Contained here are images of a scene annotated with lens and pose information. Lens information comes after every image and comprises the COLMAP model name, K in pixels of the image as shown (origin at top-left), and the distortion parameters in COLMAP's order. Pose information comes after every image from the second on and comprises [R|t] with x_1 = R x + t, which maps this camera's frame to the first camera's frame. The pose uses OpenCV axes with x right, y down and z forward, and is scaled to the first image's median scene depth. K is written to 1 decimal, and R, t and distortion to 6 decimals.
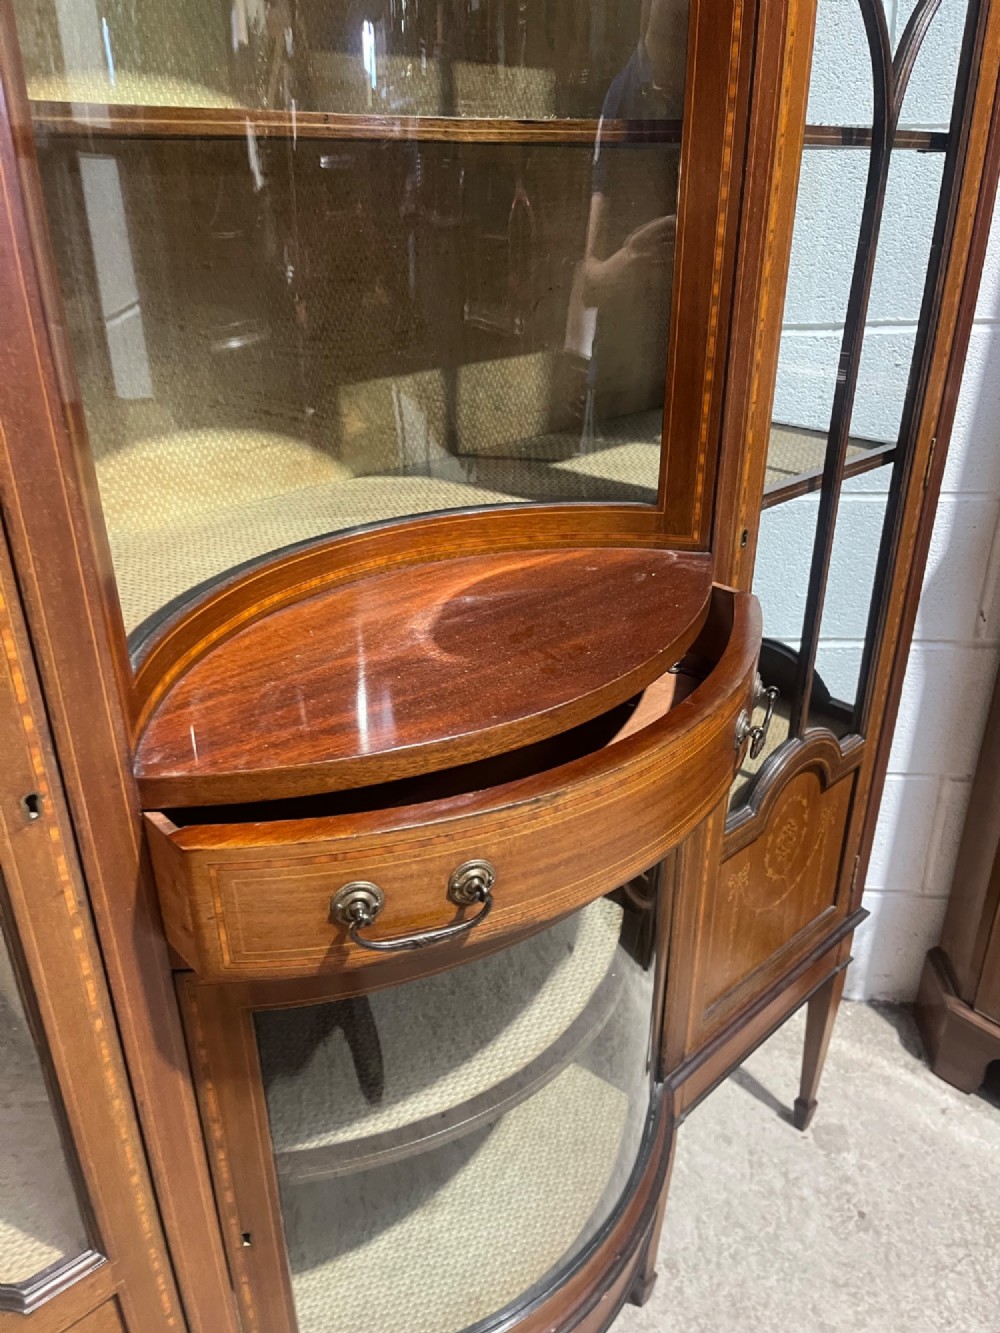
lens RADIAL K [[1007.6, 0, 487.8], [0, 1007.6, 669.7], [0, 0, 1]] dist [0.060553, -0.087892]
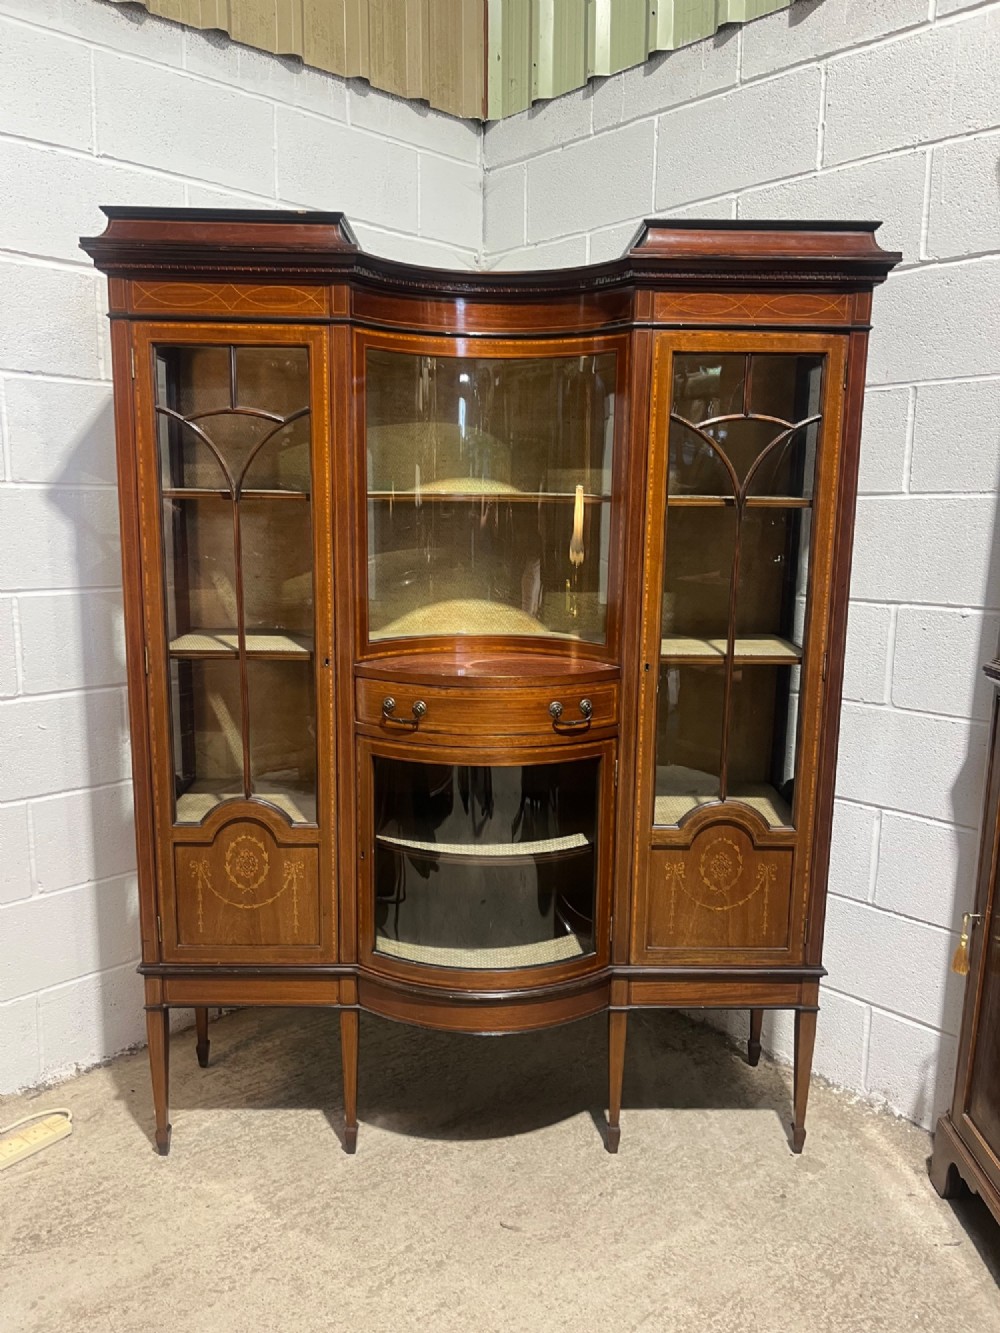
lens RADIAL K [[1007.6, 0, 489.1], [0, 1007.6, 671.3], [0, 0, 1]] dist [0.060553, -0.087892]
pose [[0.742098, 0.138199, -0.655890, 1.502704], [-0.310683, 0.937975, -0.153882, 0.337359], [0.593942, 0.317970, 0.739005, -0.861226]]
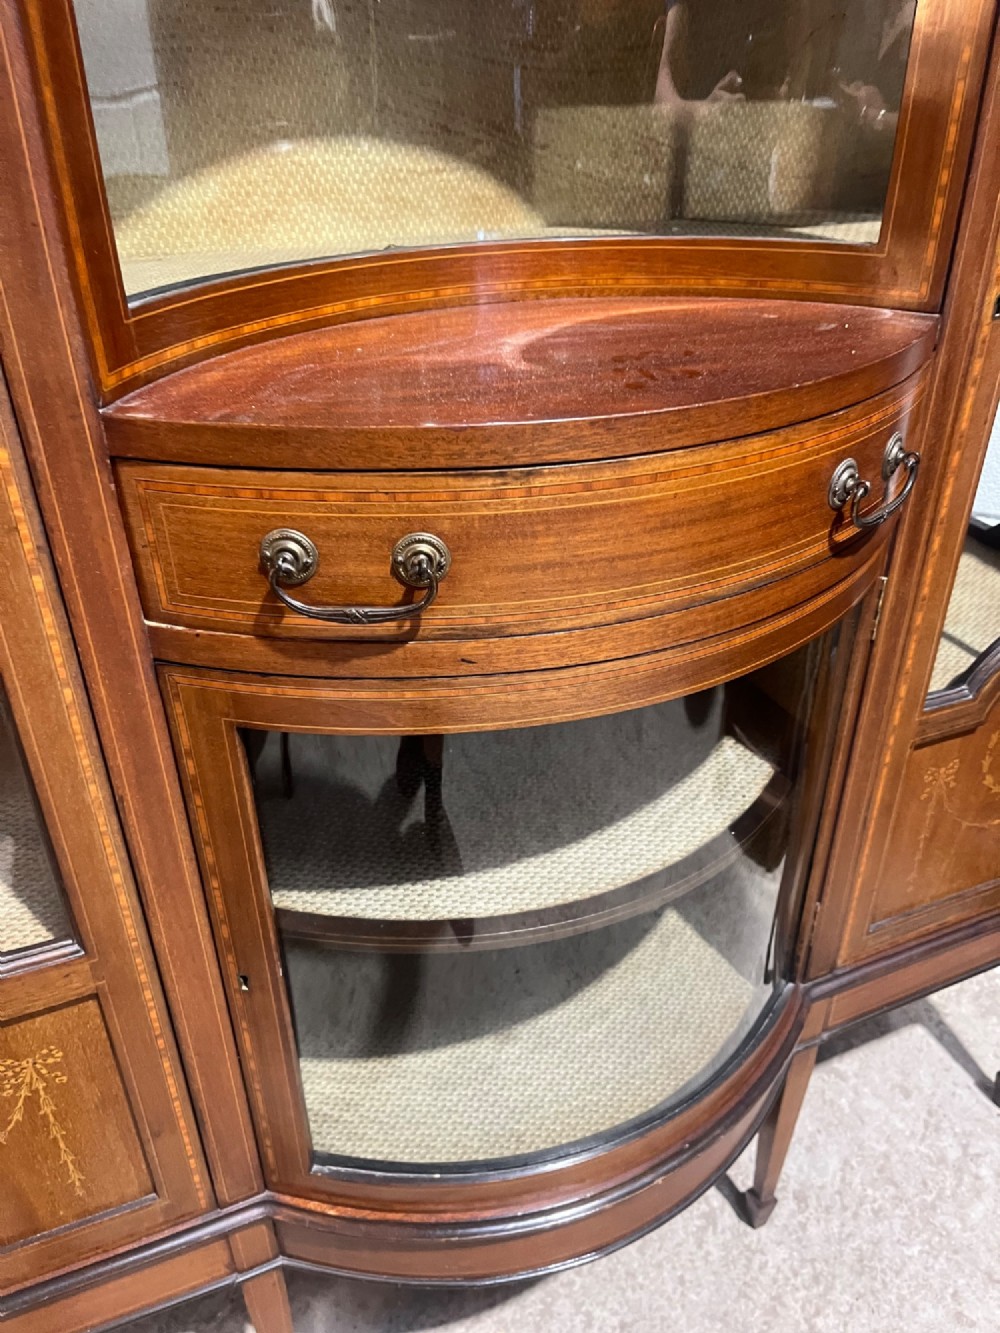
lens RADIAL K [[1007.6, 0, 506.0], [0, 1007.6, 676.1], [0, 0, 1]] dist [0.060553, -0.087892]
pose [[0.943851, 0.172854, -0.281545, 0.175366], [-0.146828, 0.982890, 0.111219, 0.115206], [0.295952, -0.063635, 0.953081, 0.157880]]
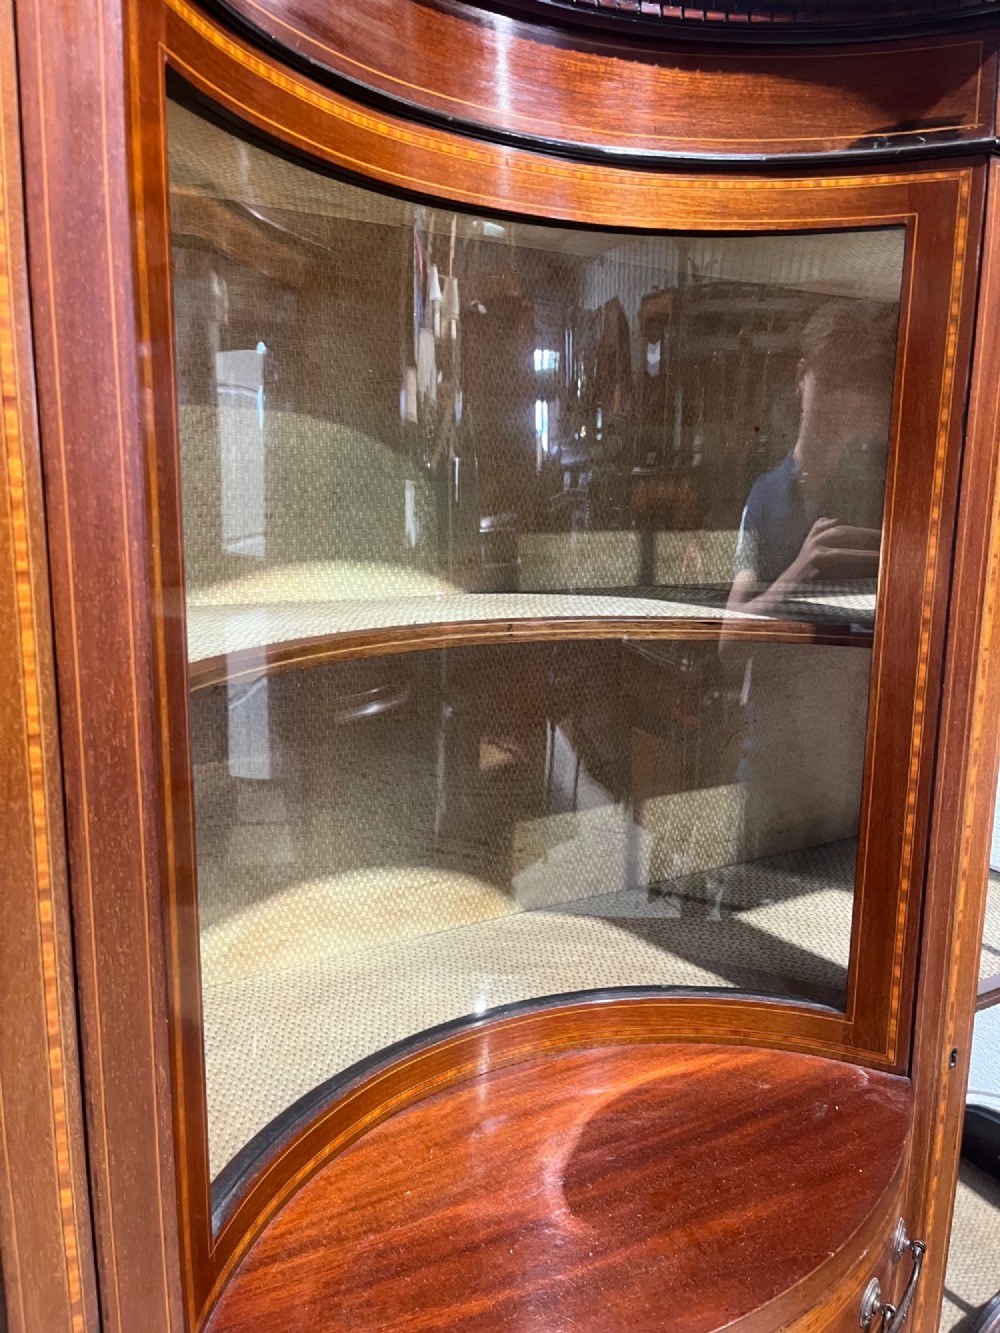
lens RADIAL K [[1007.6, 0, 508.8], [0, 1007.6, 678.5], [0, 0, 1]] dist [0.060553, -0.087892]
pose [[0.977405, 0.059213, -0.202911, 0.043566], [-0.111793, 0.959523, -0.258490, -0.180994], [0.179392, 0.275334, 0.944463, 0.030938]]
